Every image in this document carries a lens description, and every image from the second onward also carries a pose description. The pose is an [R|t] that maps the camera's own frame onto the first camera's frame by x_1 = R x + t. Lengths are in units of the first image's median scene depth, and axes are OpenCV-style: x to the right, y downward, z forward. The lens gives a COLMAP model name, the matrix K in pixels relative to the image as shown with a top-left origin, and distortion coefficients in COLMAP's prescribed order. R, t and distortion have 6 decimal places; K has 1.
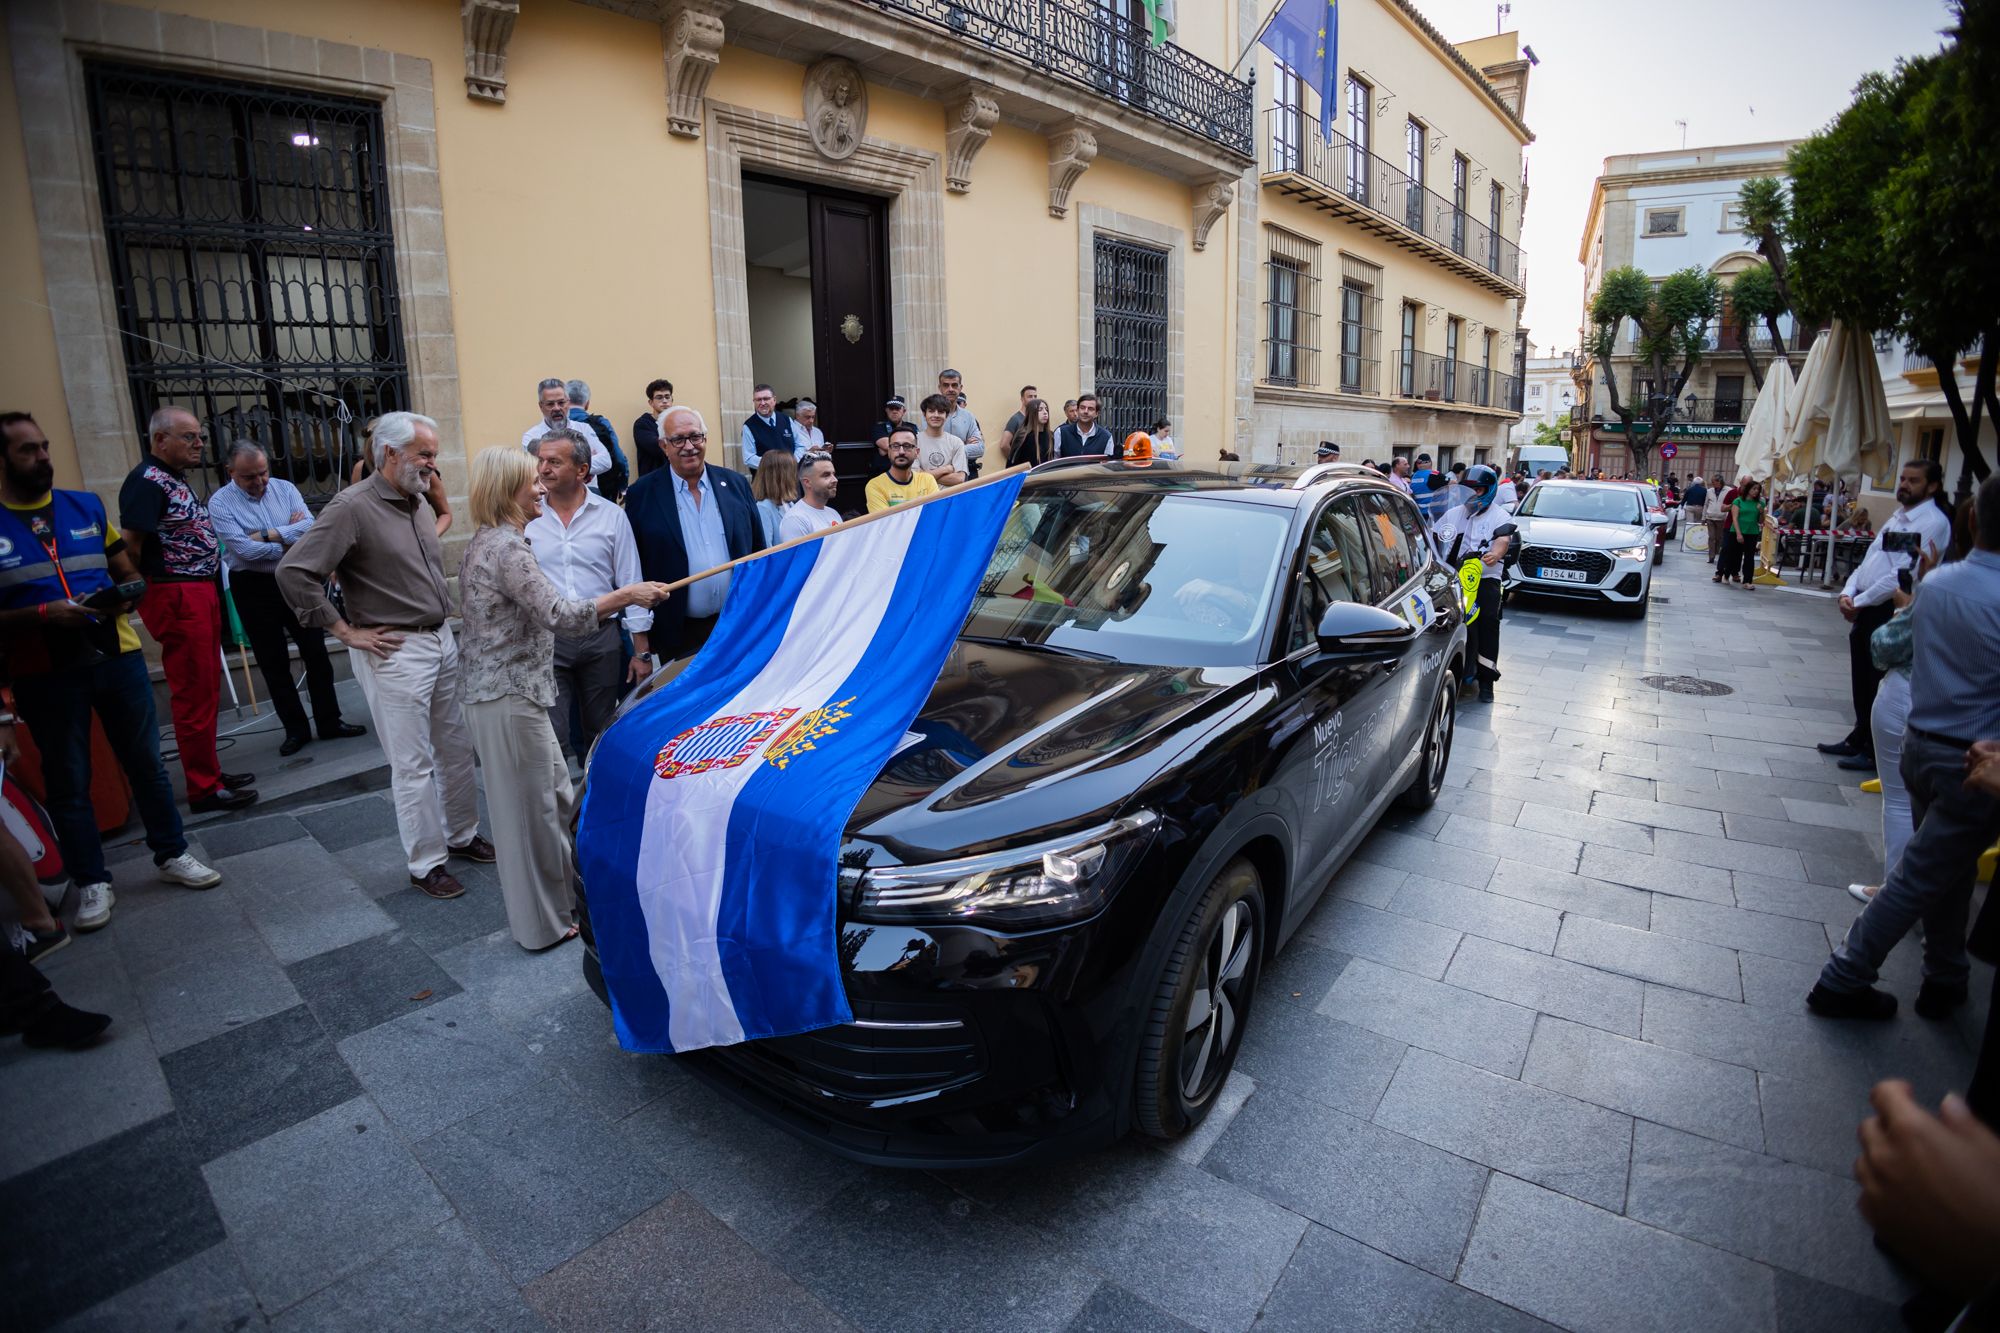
lens RADIAL K [[923.7, 0, 1008.5], [0, 923.7, 663.2], [0, 0, 1]] dist [-0.130185, 0.025272]
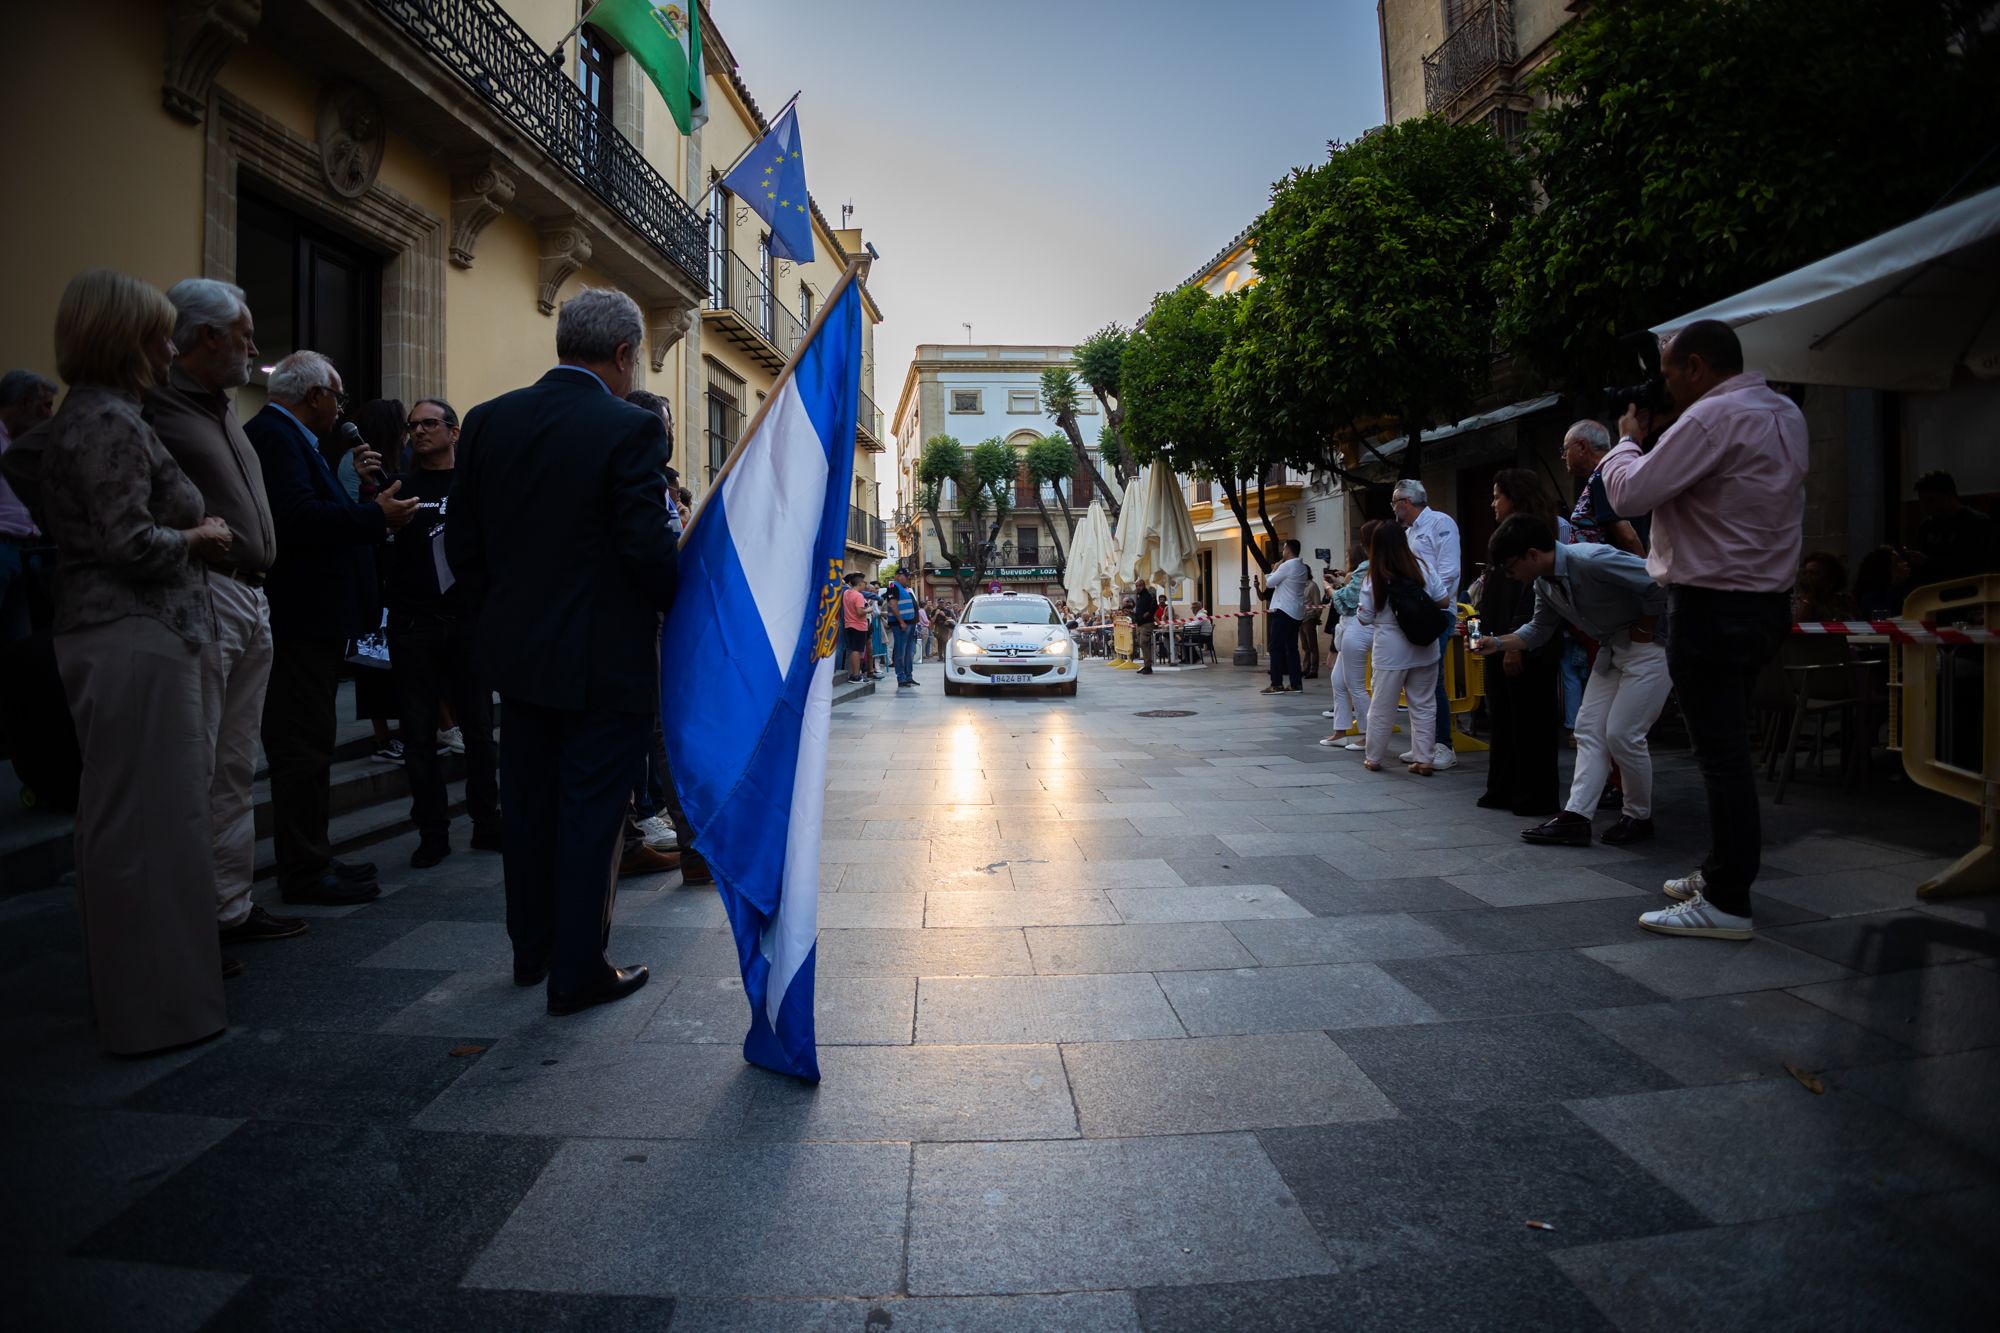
lens RADIAL K [[967.3, 0, 1001.0], [0, 967.3, 653.7], [0, 0, 1]] dist [-0.133932, 0.031735]
pose [[0.762065, -0.029959, 0.646807, -0.310552], [0.156189, 0.977937, -0.138724, 0.094243], [-0.628380, 0.206741, 0.749931, 0.051397]]
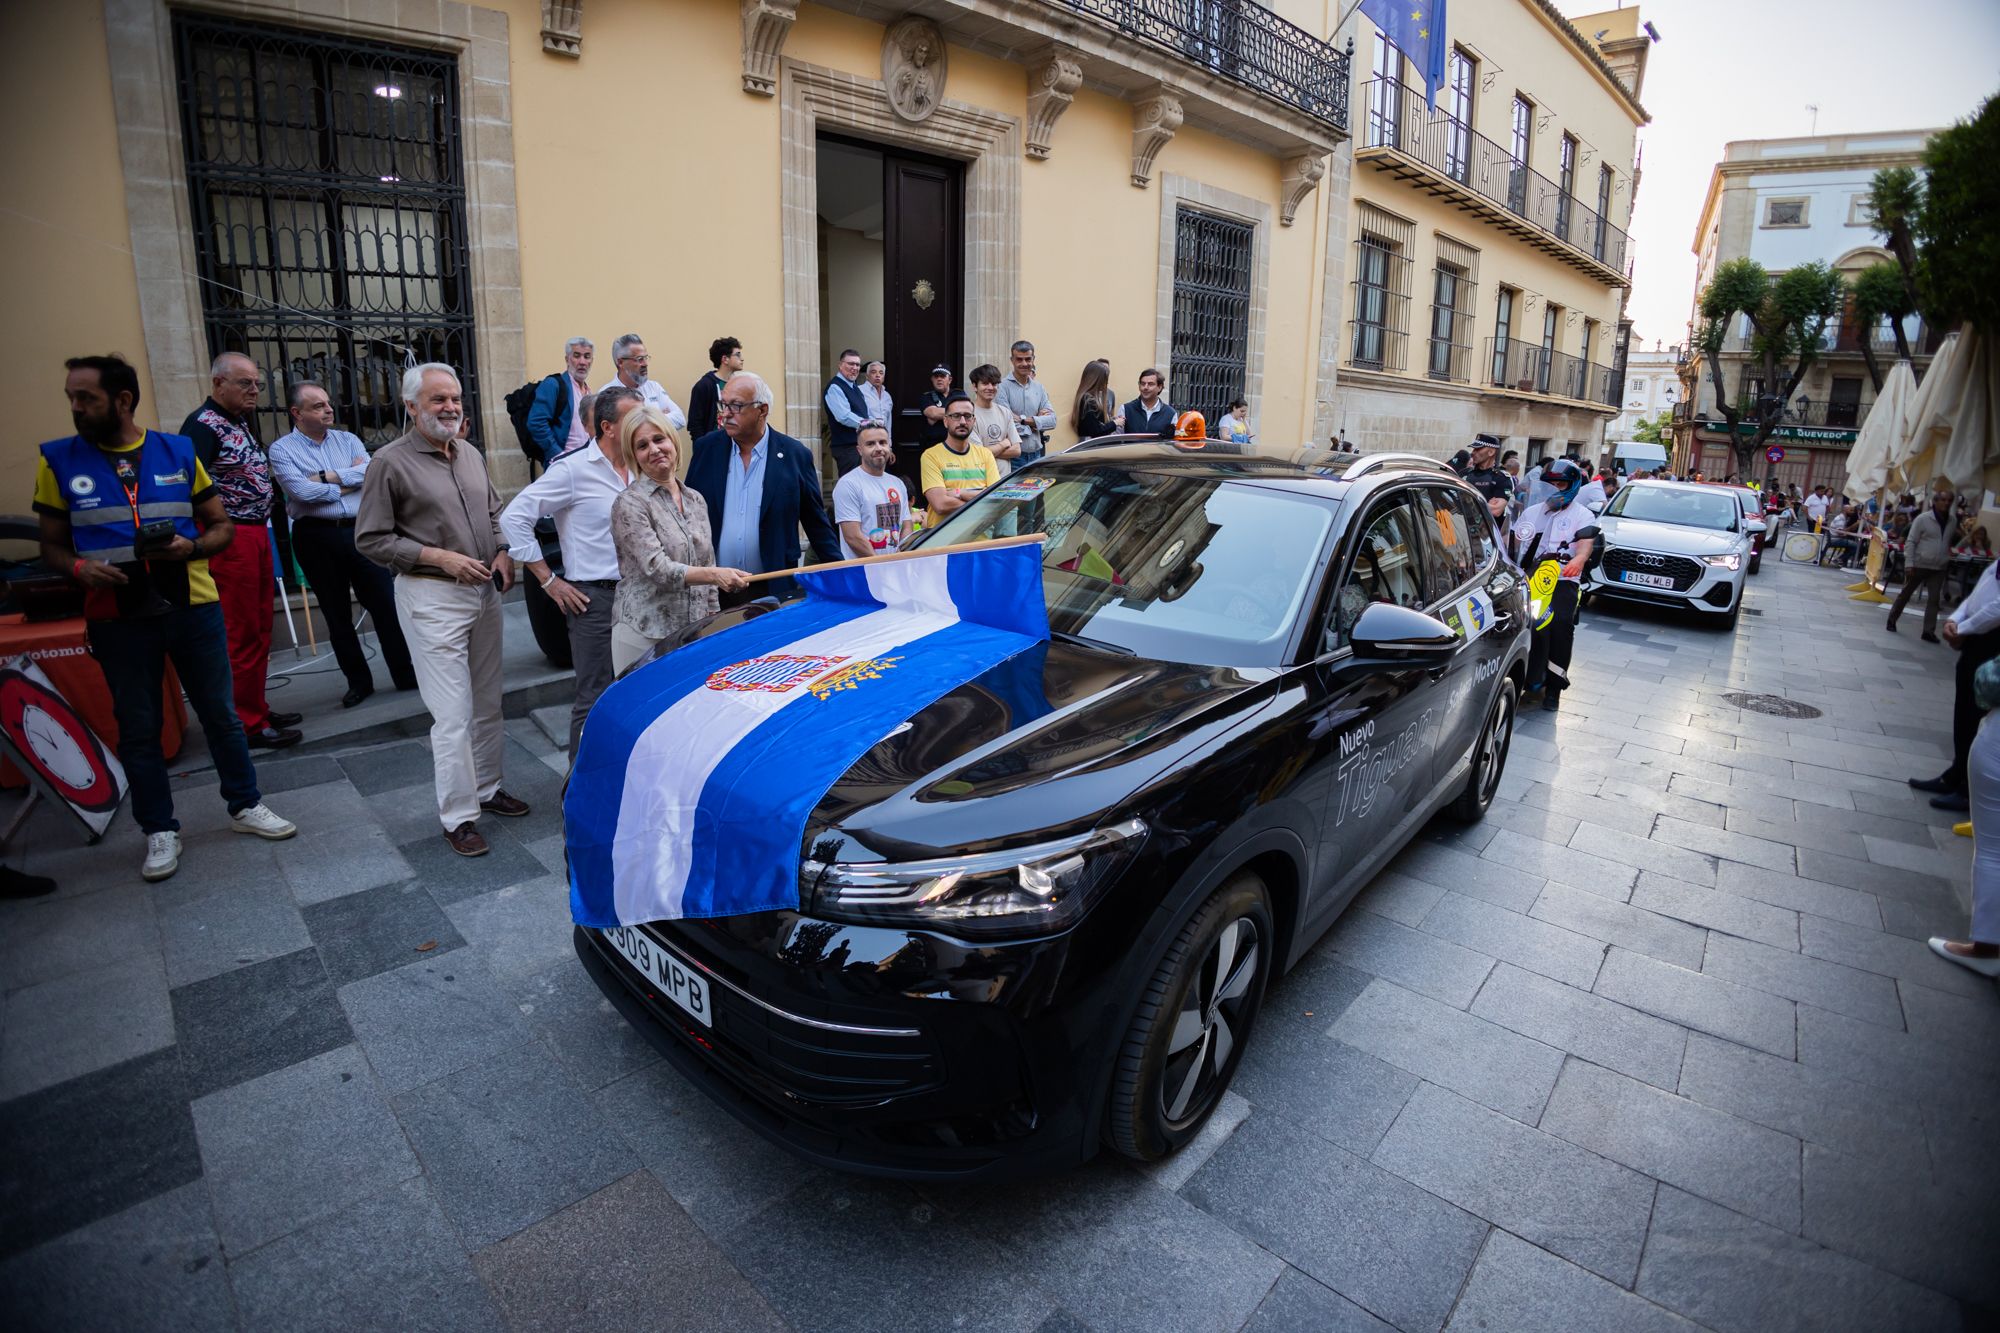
lens RADIAL K [[924.0, 0, 1016.0], [0, 924.0, 656.9], [0, 0, 1]] dist [-0.129723, 0.025352]
pose [[0.996070, 0.054983, -0.069432, 0.022809], [-0.053328, 0.998252, 0.025471, -0.006188], [0.070711, -0.021668, 0.997261, 0.016655]]
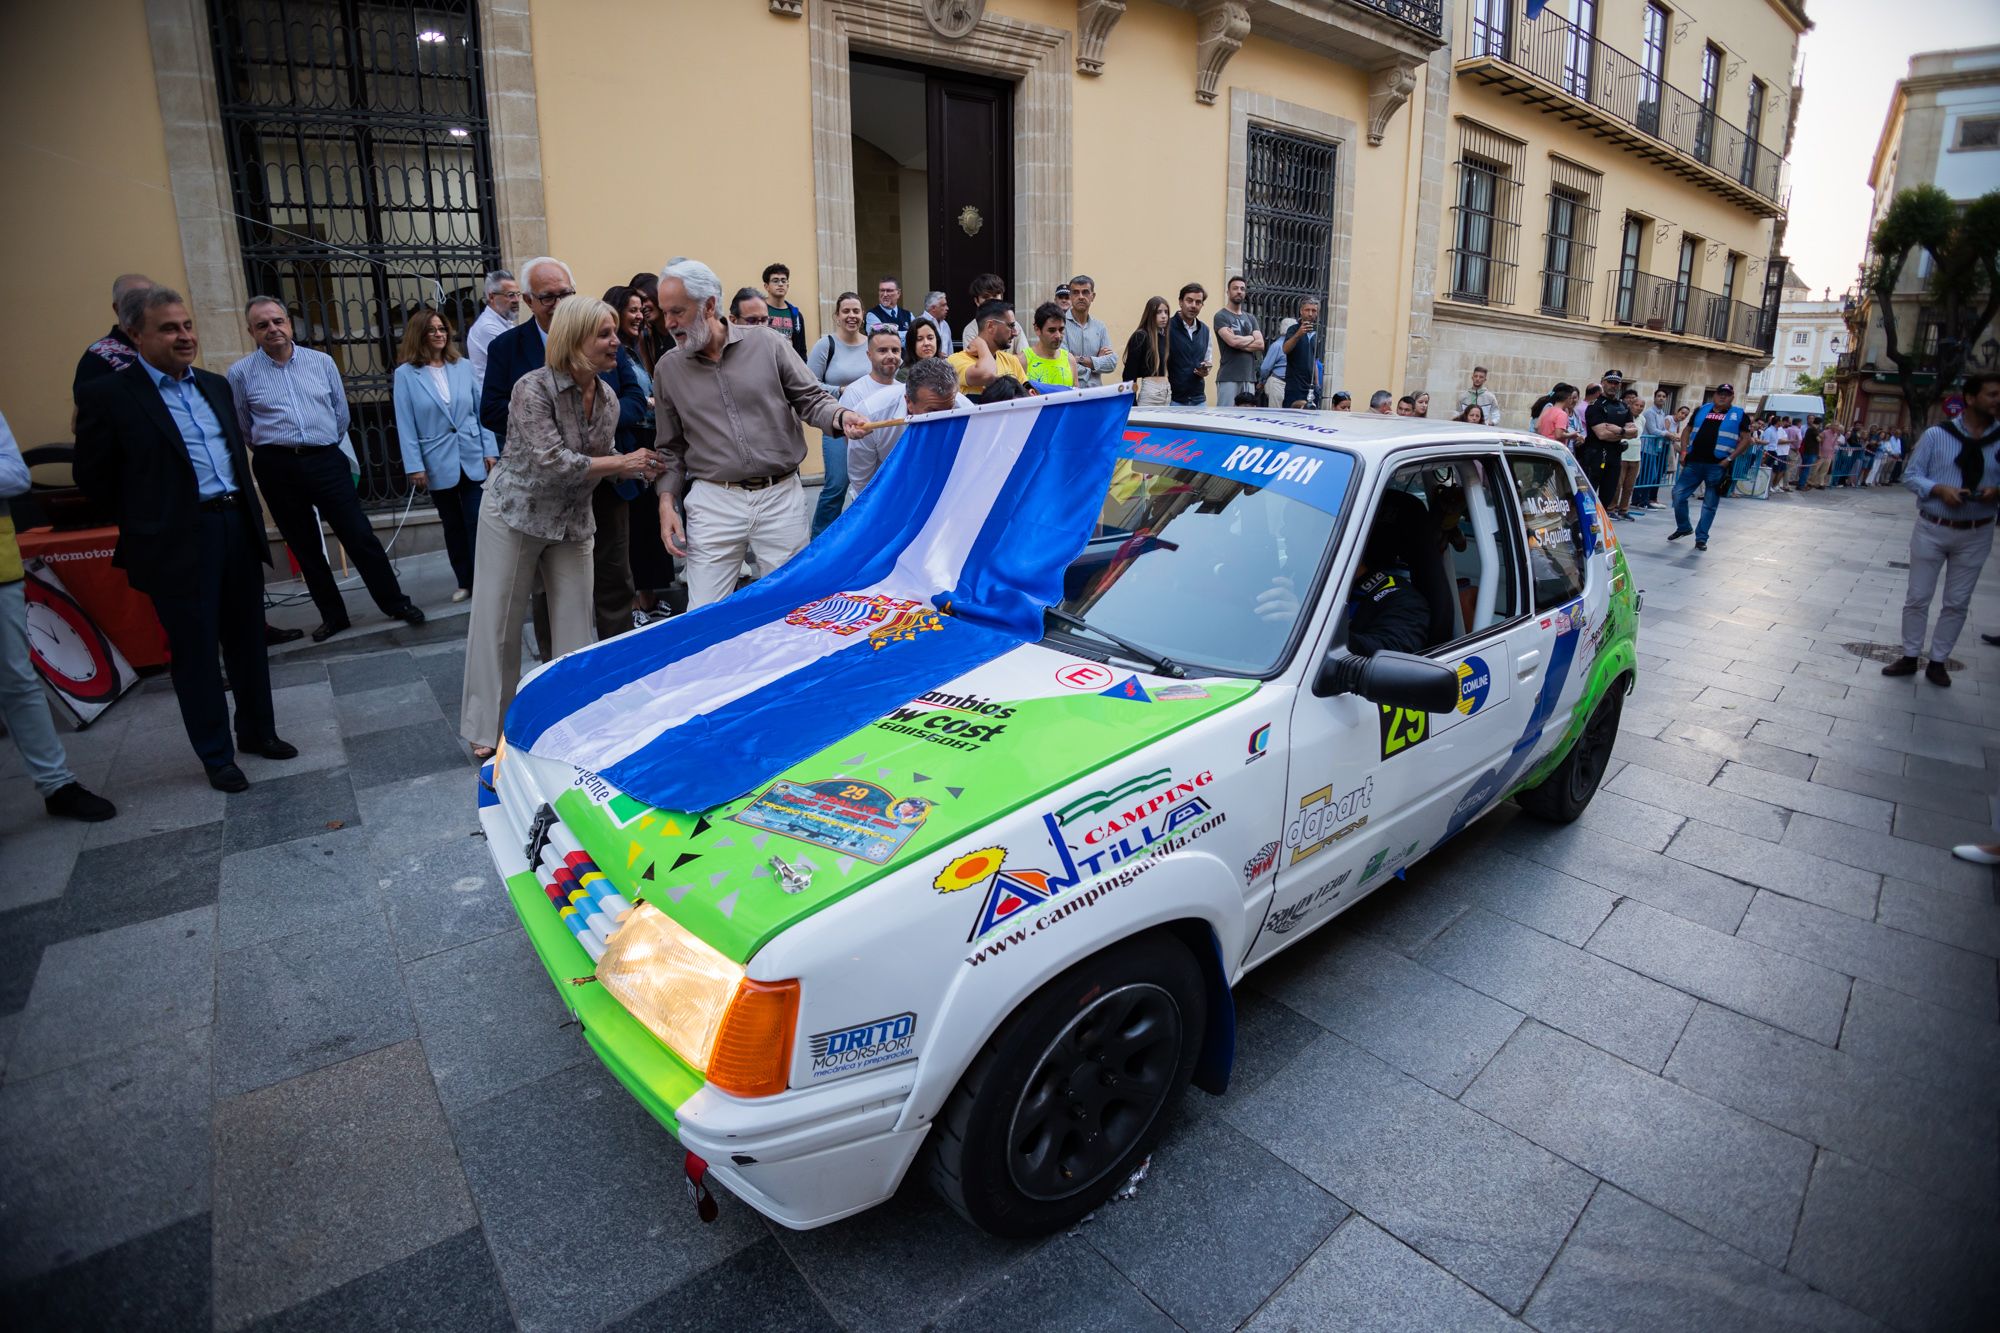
lens RADIAL K [[923.7, 0, 1008.5], [0, 923.7, 663.2], [0, 0, 1]] dist [-0.130185, 0.025272]
pose [[0.976698, 0.076793, -0.200410, 0.113783], [-0.063131, 0.995280, 0.073702, 0.026976], [0.205124, -0.059333, 0.976936, 0.072497]]
